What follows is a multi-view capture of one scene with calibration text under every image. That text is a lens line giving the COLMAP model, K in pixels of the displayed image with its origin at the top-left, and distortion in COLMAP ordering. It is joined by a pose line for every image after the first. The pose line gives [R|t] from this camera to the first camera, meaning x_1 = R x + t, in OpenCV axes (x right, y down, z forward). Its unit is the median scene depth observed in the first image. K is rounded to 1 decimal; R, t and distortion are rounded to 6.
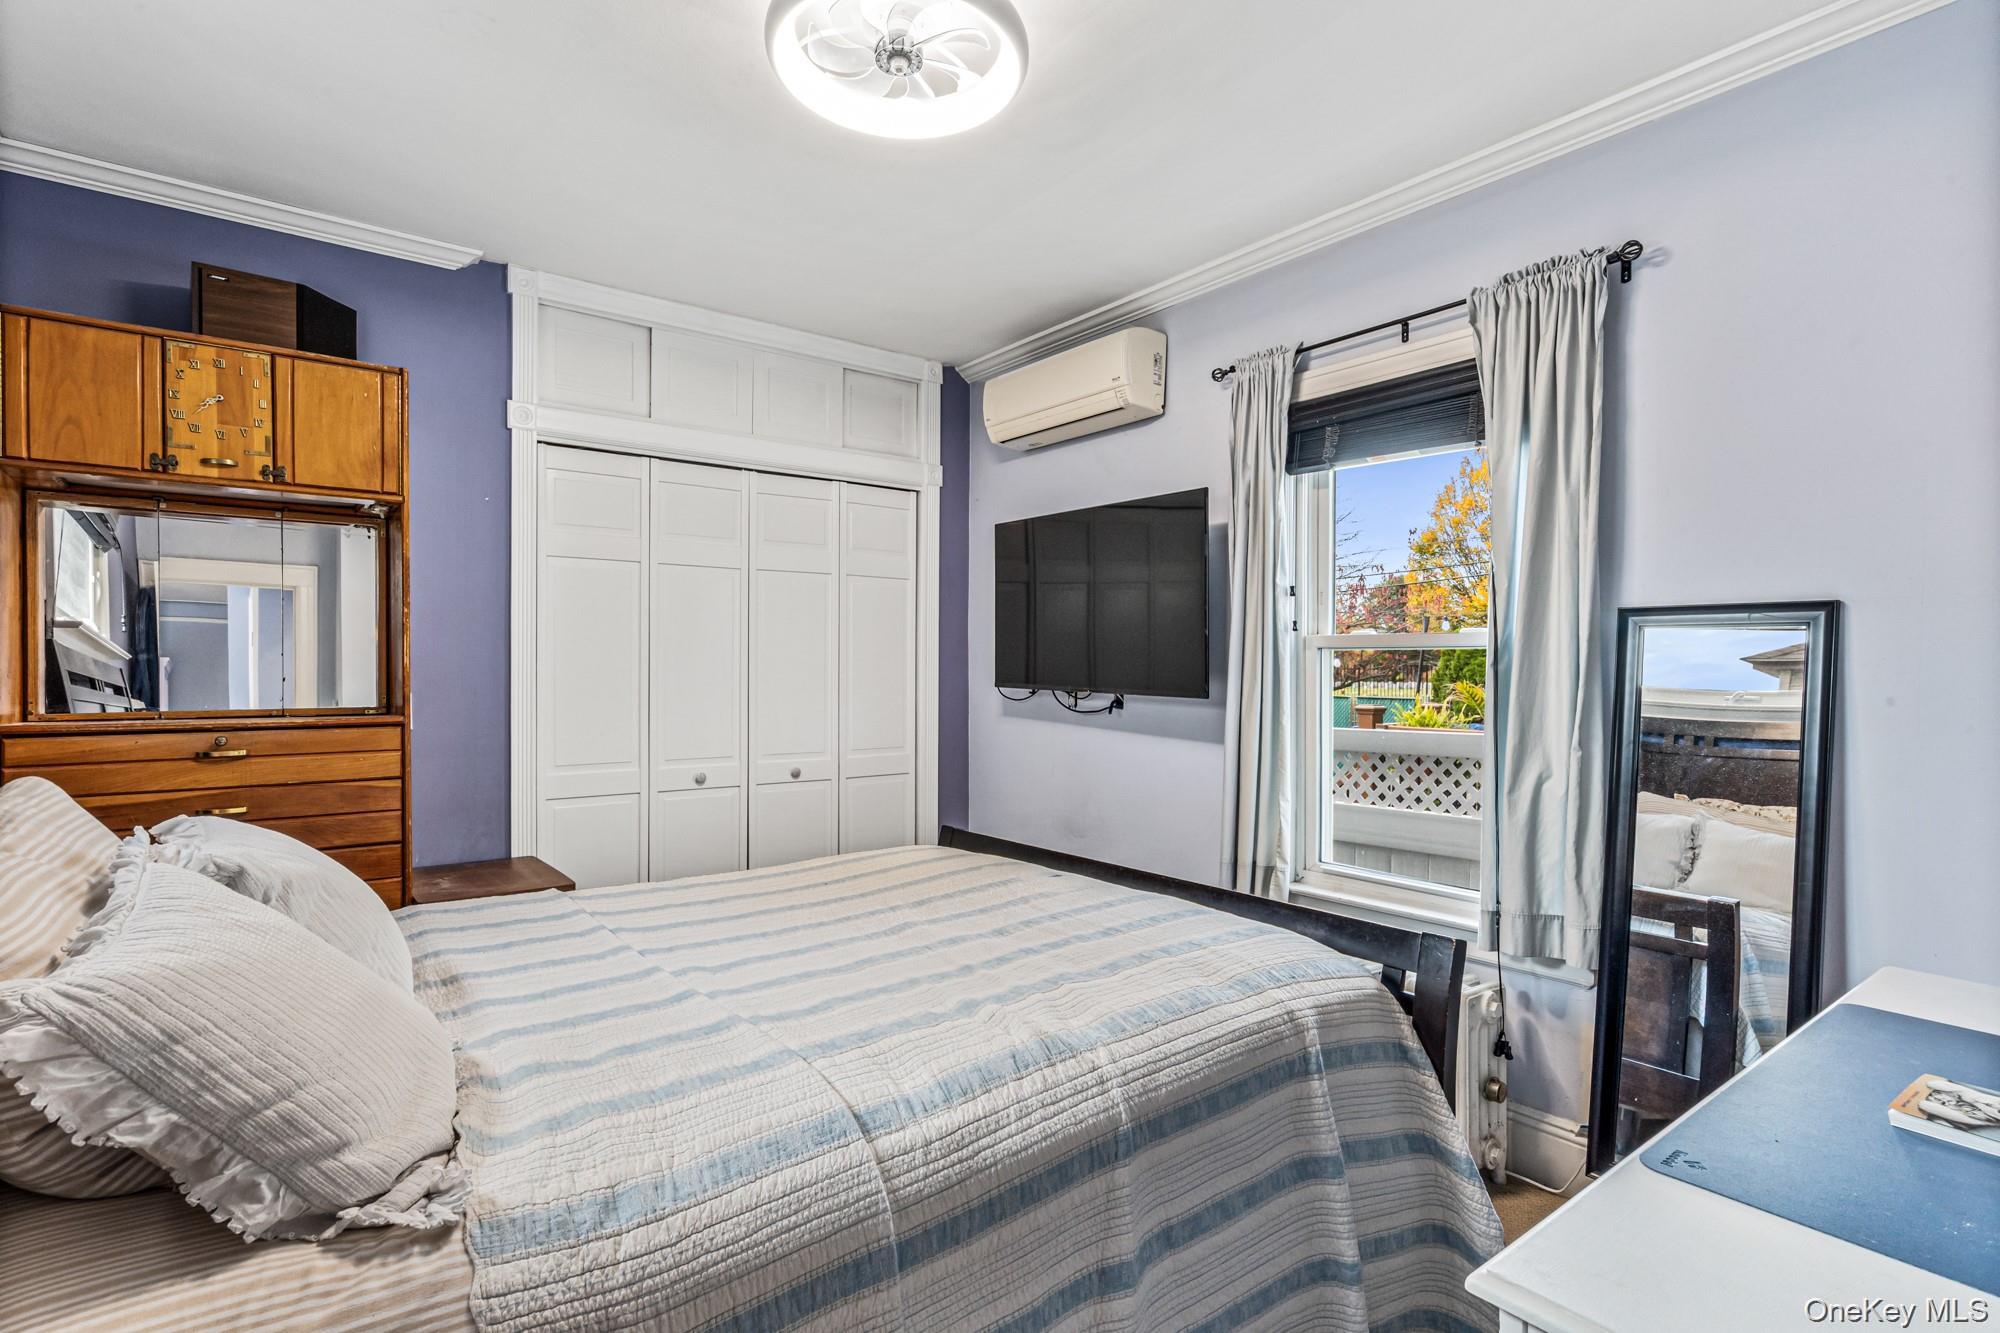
lens RADIAL K [[982.5, 0, 998.2], [0, 982.5, 667.6], [0, 0, 1]] dist [-0.001754, -0.000095]
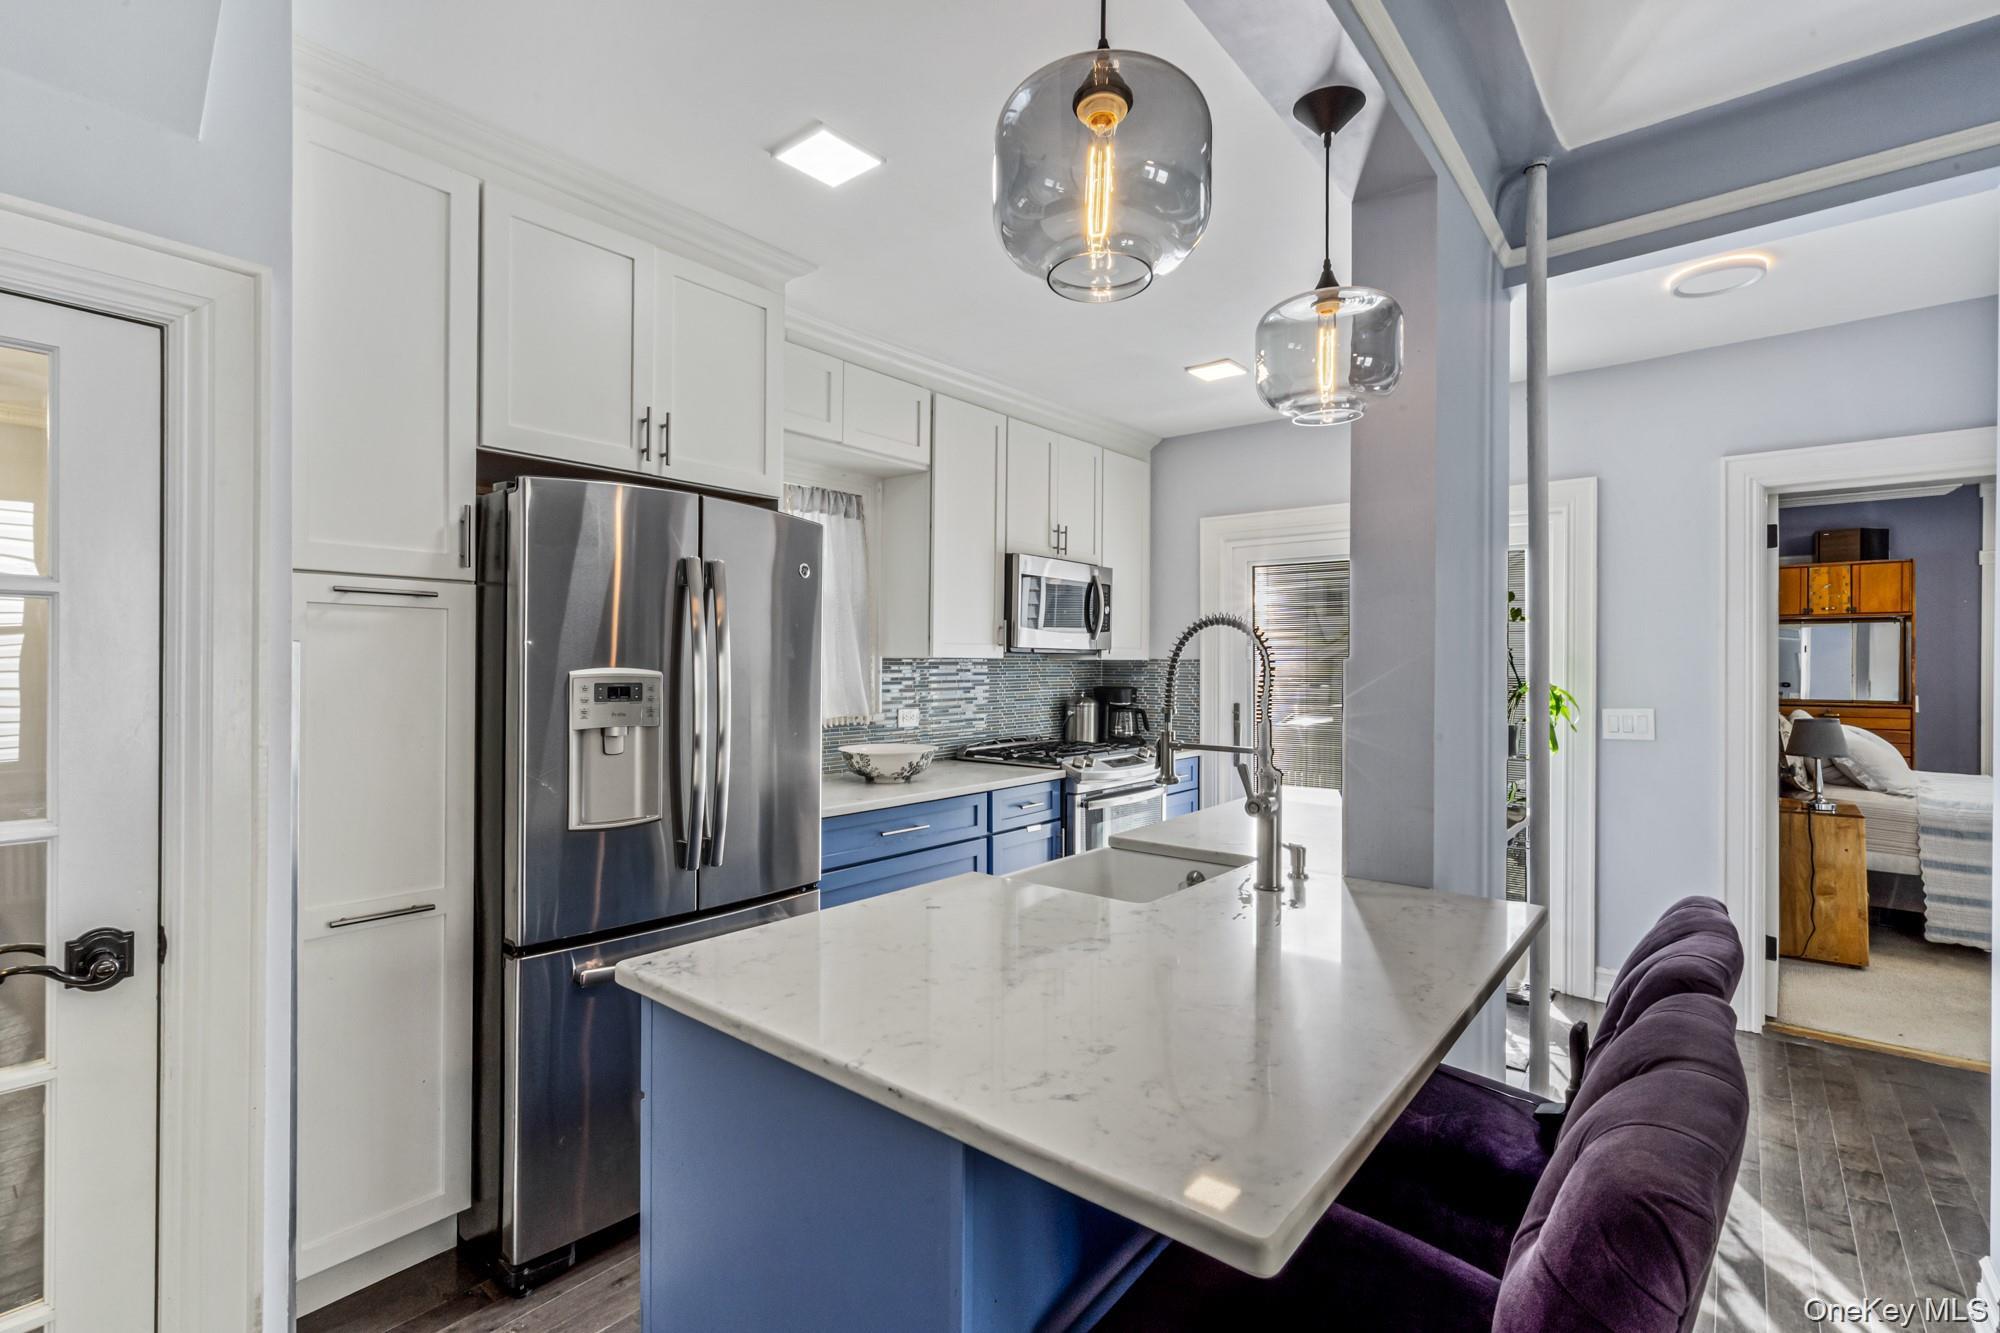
lens RADIAL K [[911.1, 0, 1005.5], [0, 911.1, 660.9], [0, 0, 1]] dist [0.001727, 0.002663]
pose [[0.229306, -0.013736, -0.973257, 1.095386], [-0.020603, 0.999608, -0.018962, 0.028064], [0.973136, 0.024400, 0.228933, -1.720178]]
